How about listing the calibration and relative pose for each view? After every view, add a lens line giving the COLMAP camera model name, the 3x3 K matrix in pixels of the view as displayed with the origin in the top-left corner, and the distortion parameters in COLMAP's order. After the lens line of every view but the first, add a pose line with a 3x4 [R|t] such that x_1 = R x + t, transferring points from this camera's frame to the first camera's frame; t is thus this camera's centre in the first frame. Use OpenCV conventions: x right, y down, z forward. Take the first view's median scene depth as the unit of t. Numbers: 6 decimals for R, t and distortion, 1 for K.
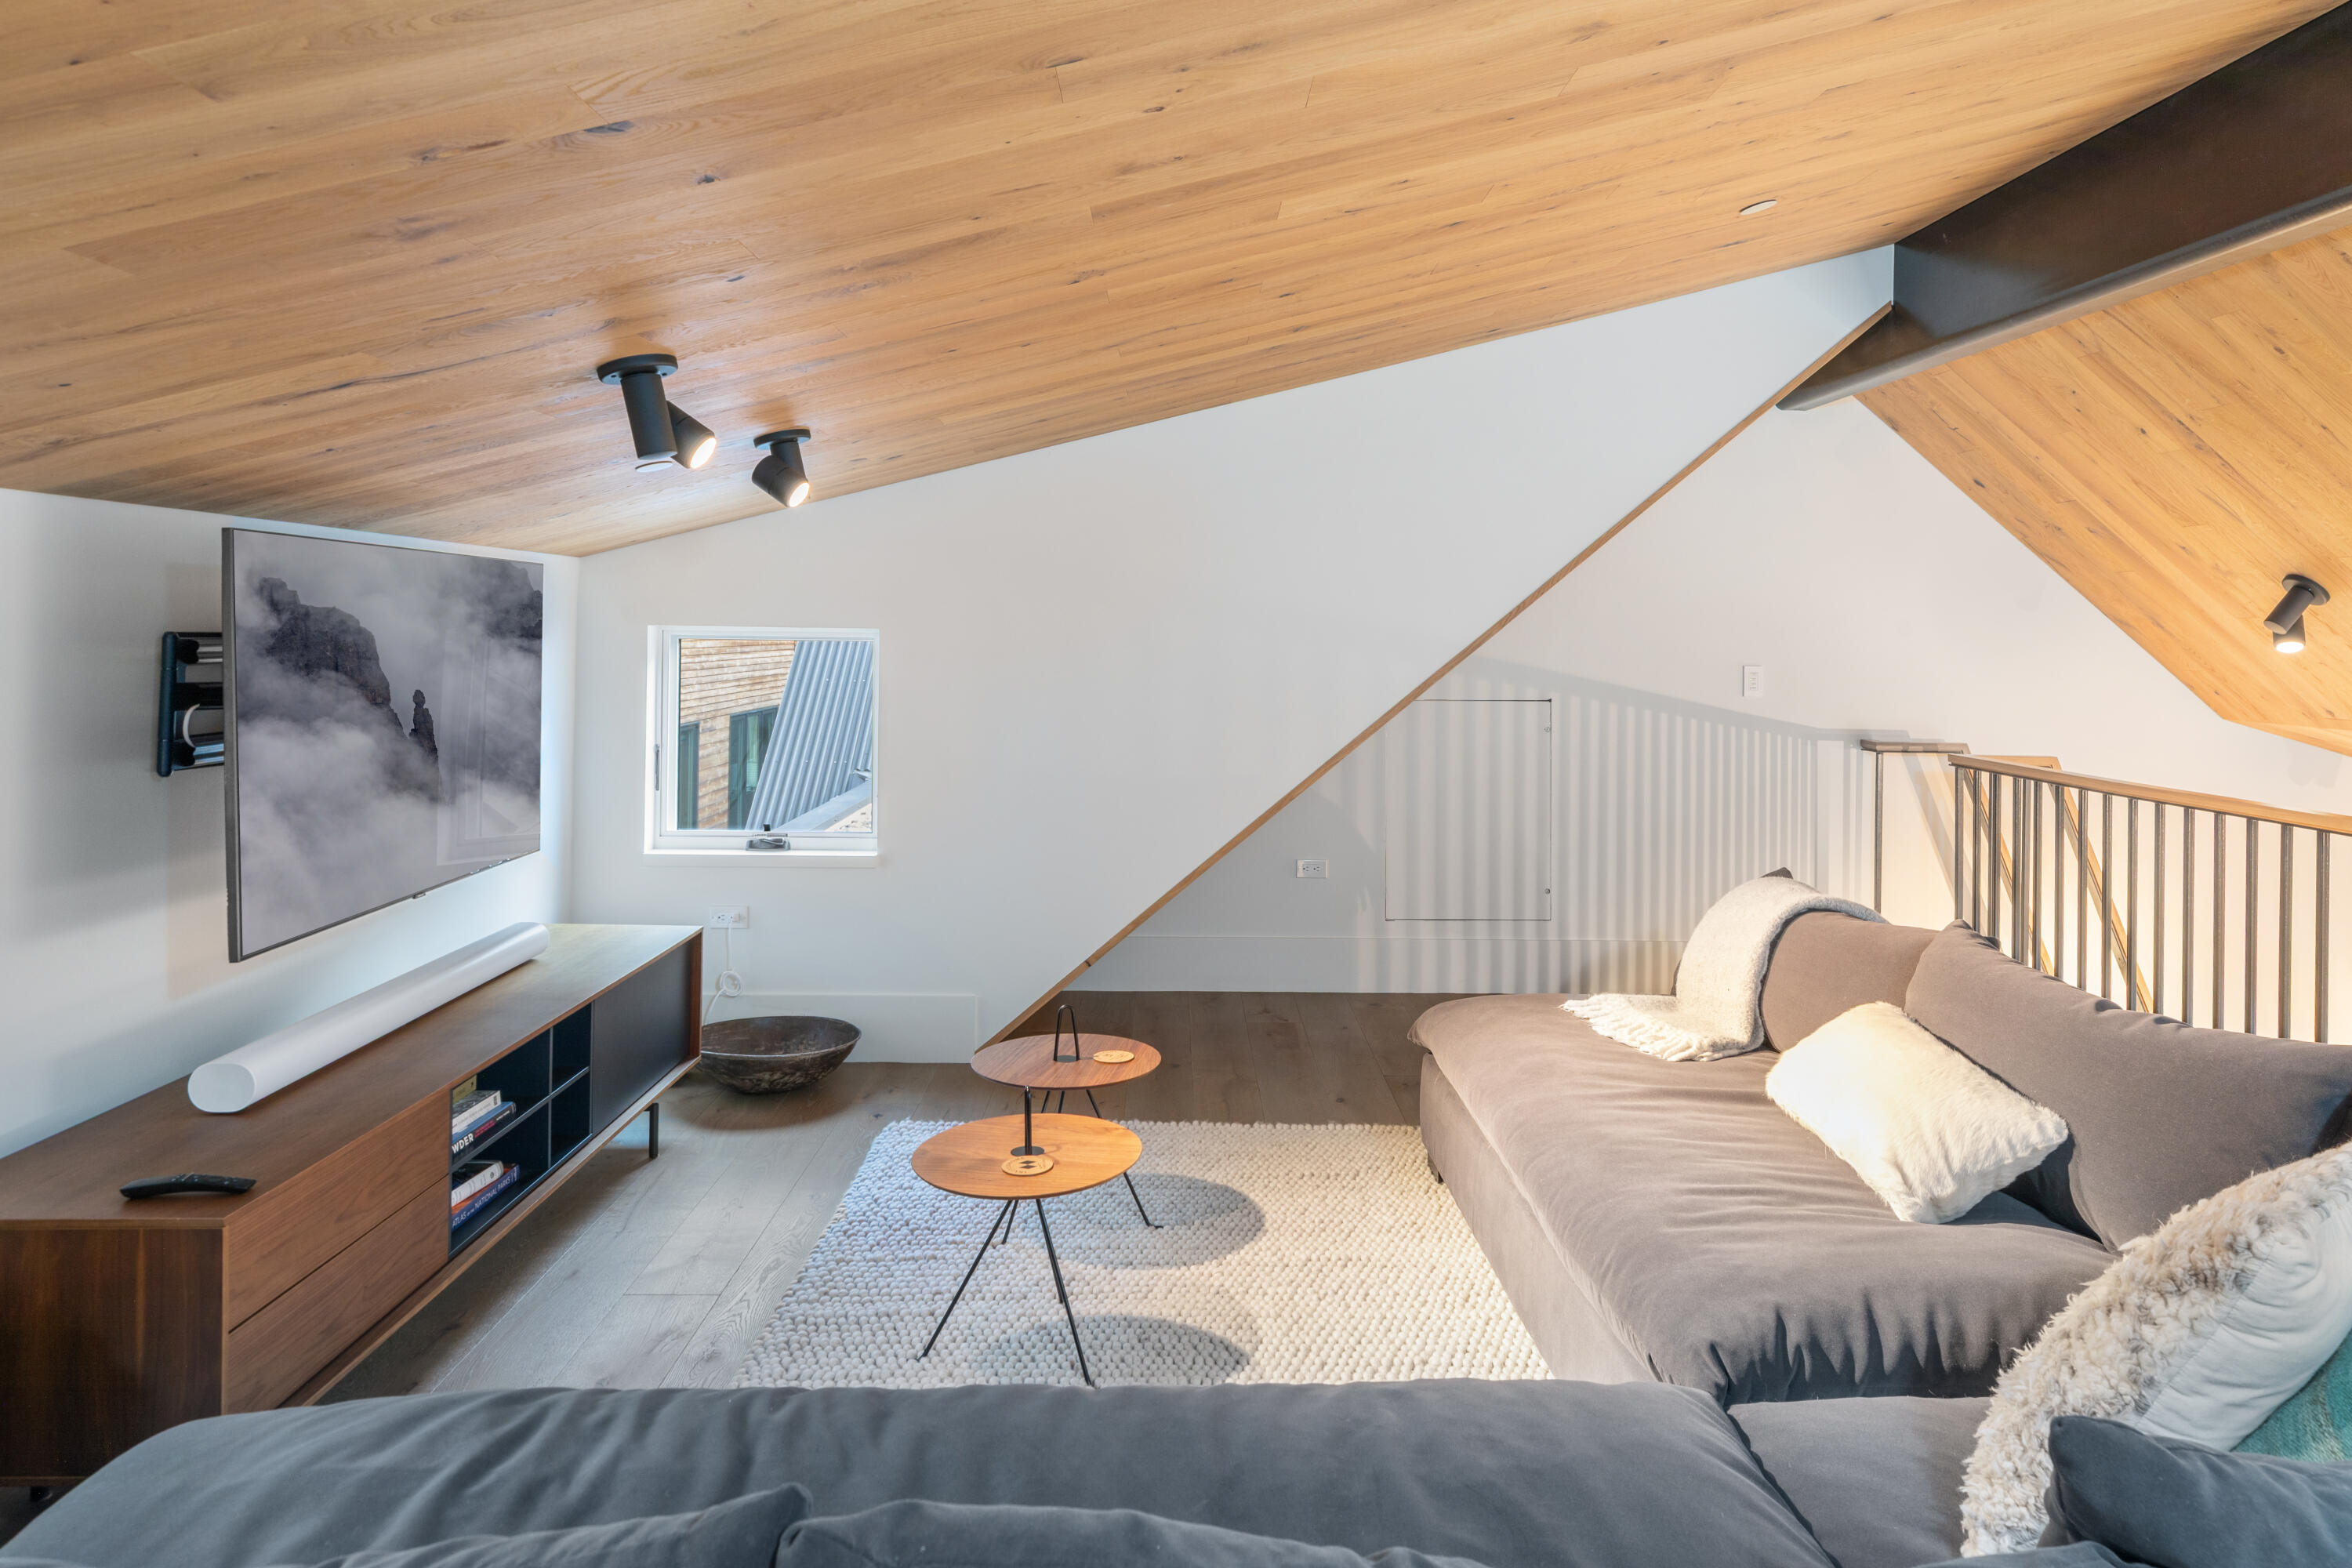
lens RADIAL K [[1515.5, 0, 1198.5], [0, 1515.5, 630.5], [0, 0, 1]] dist [0.024933, -0.002735]
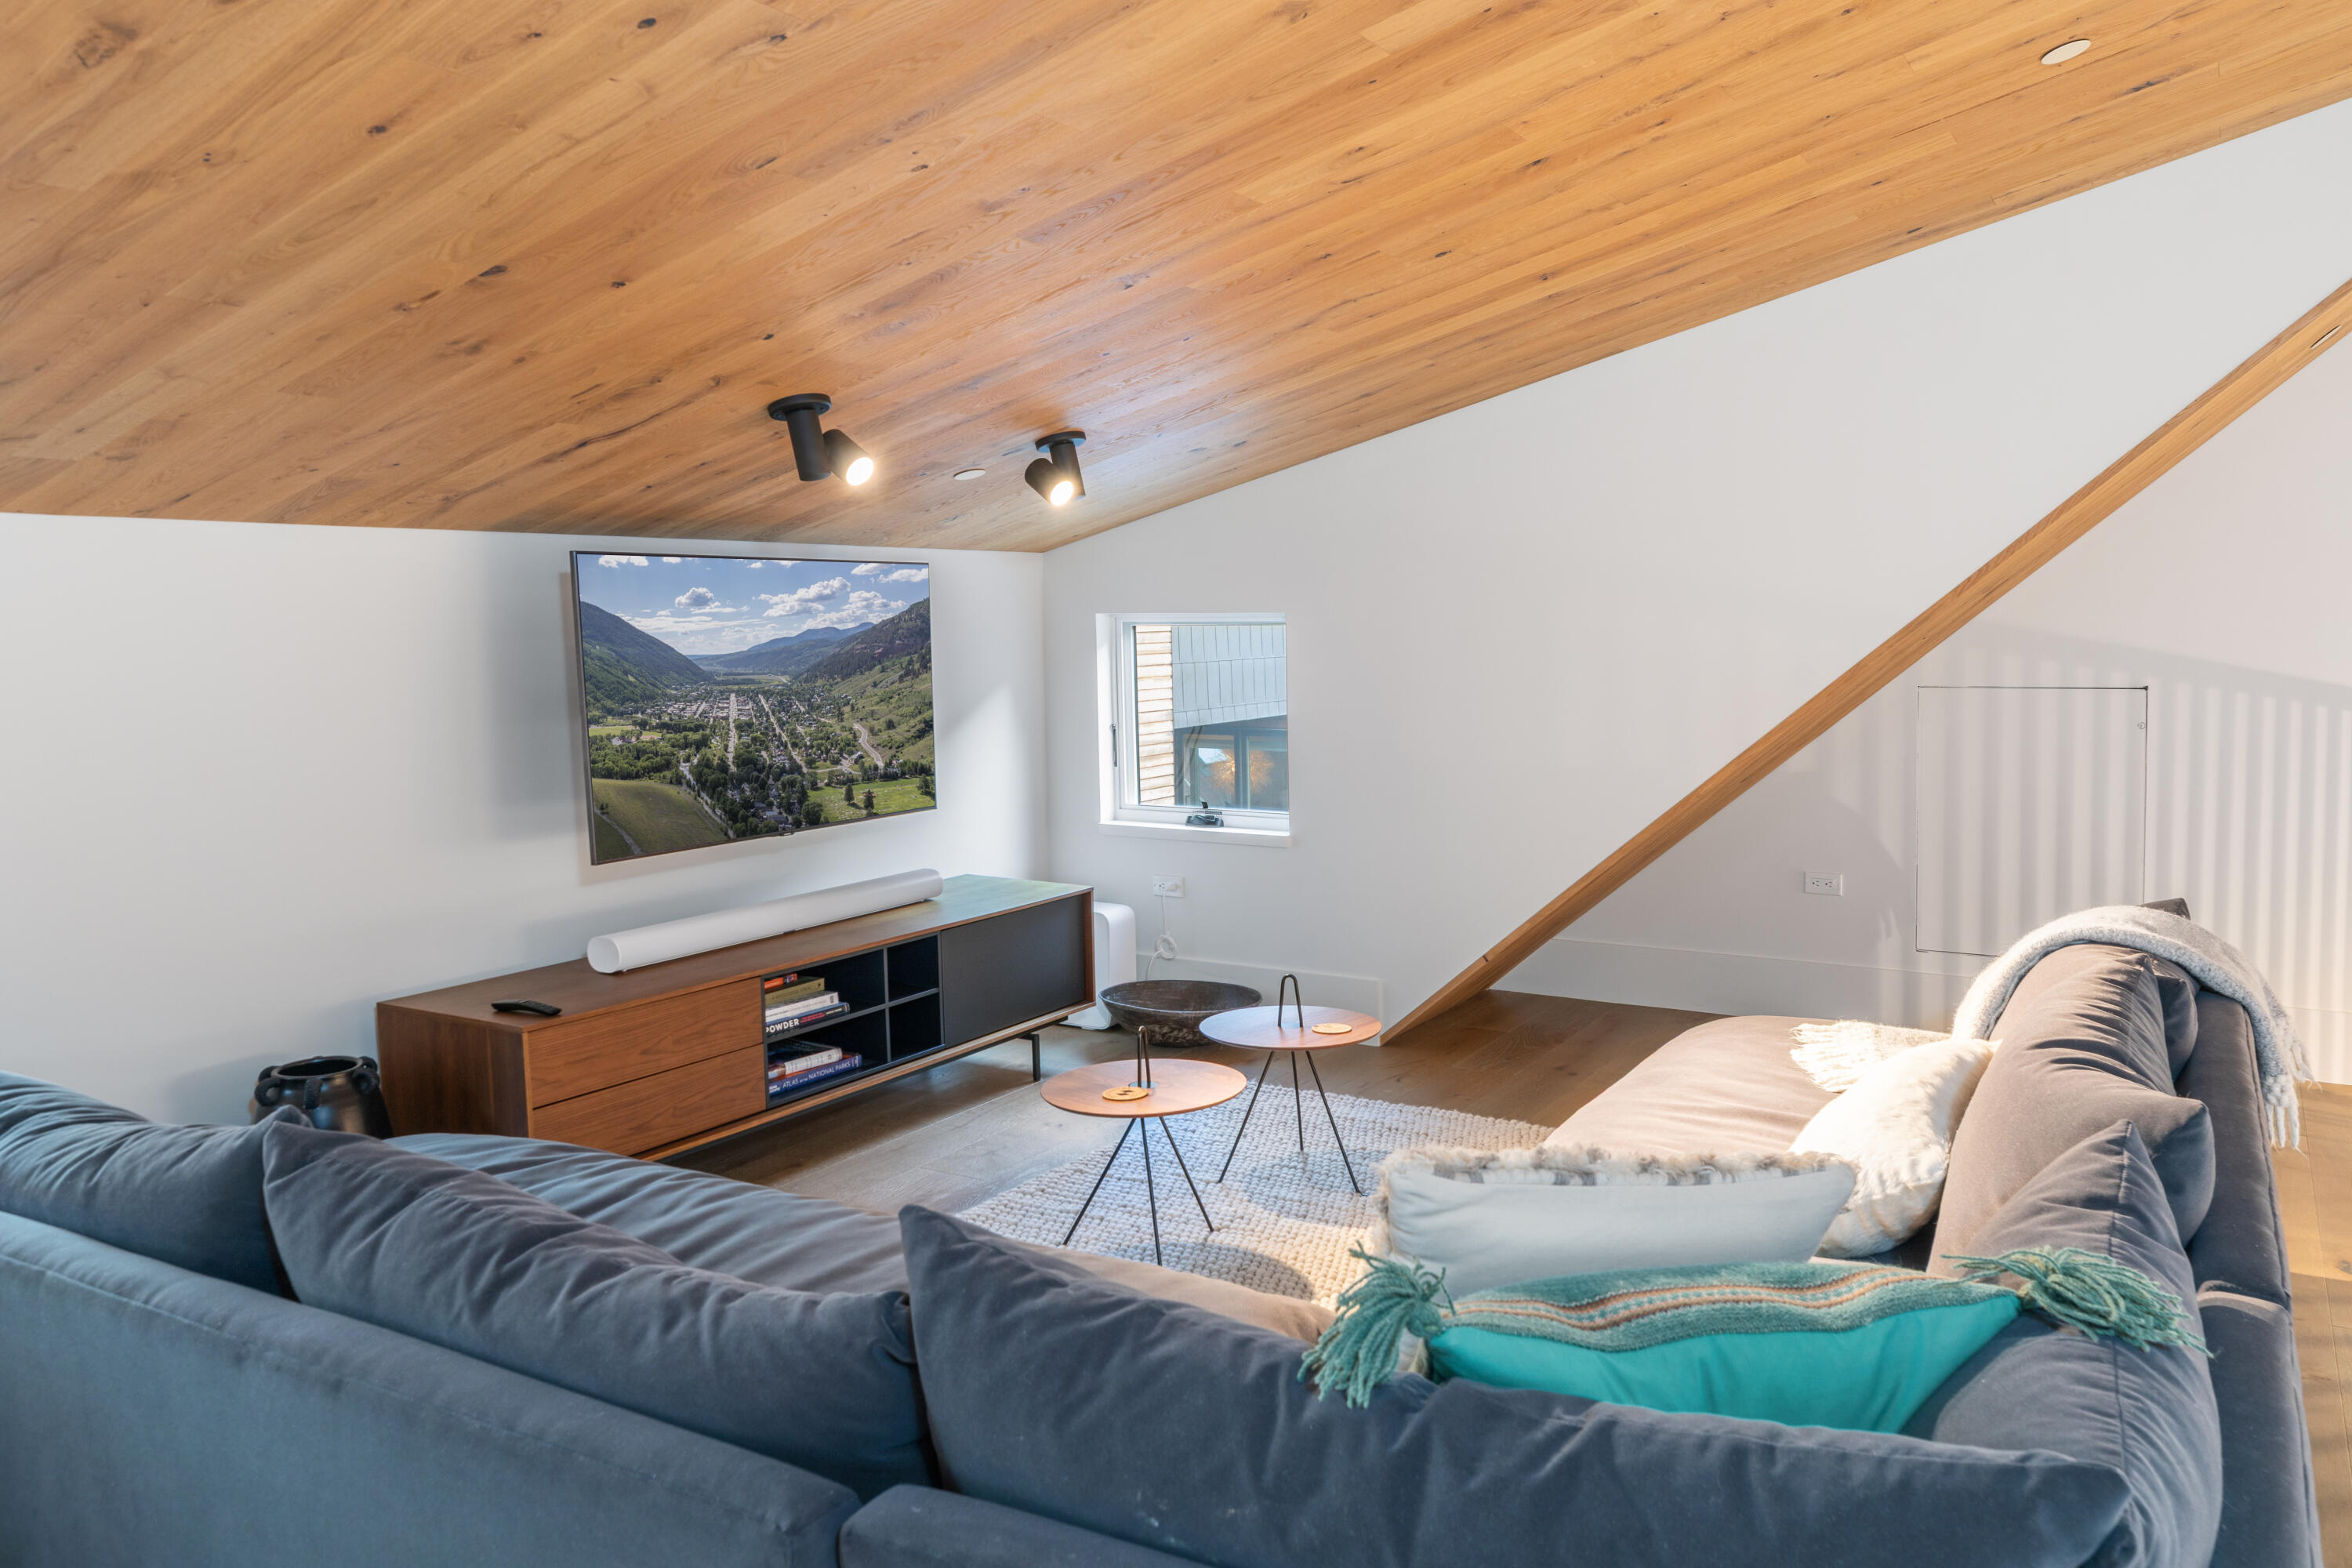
lens RADIAL K [[1749.4, 0, 1175.6], [0, 1749.4, 781.0], [0, 0, 1]] dist [0.008641, -0.000105]
pose [[0.847529, 0.033717, -0.529677, 0.504682], [0.018038, 0.995574, 0.092237, 0.002510], [0.530443, -0.087727, 0.843169, -0.041146]]
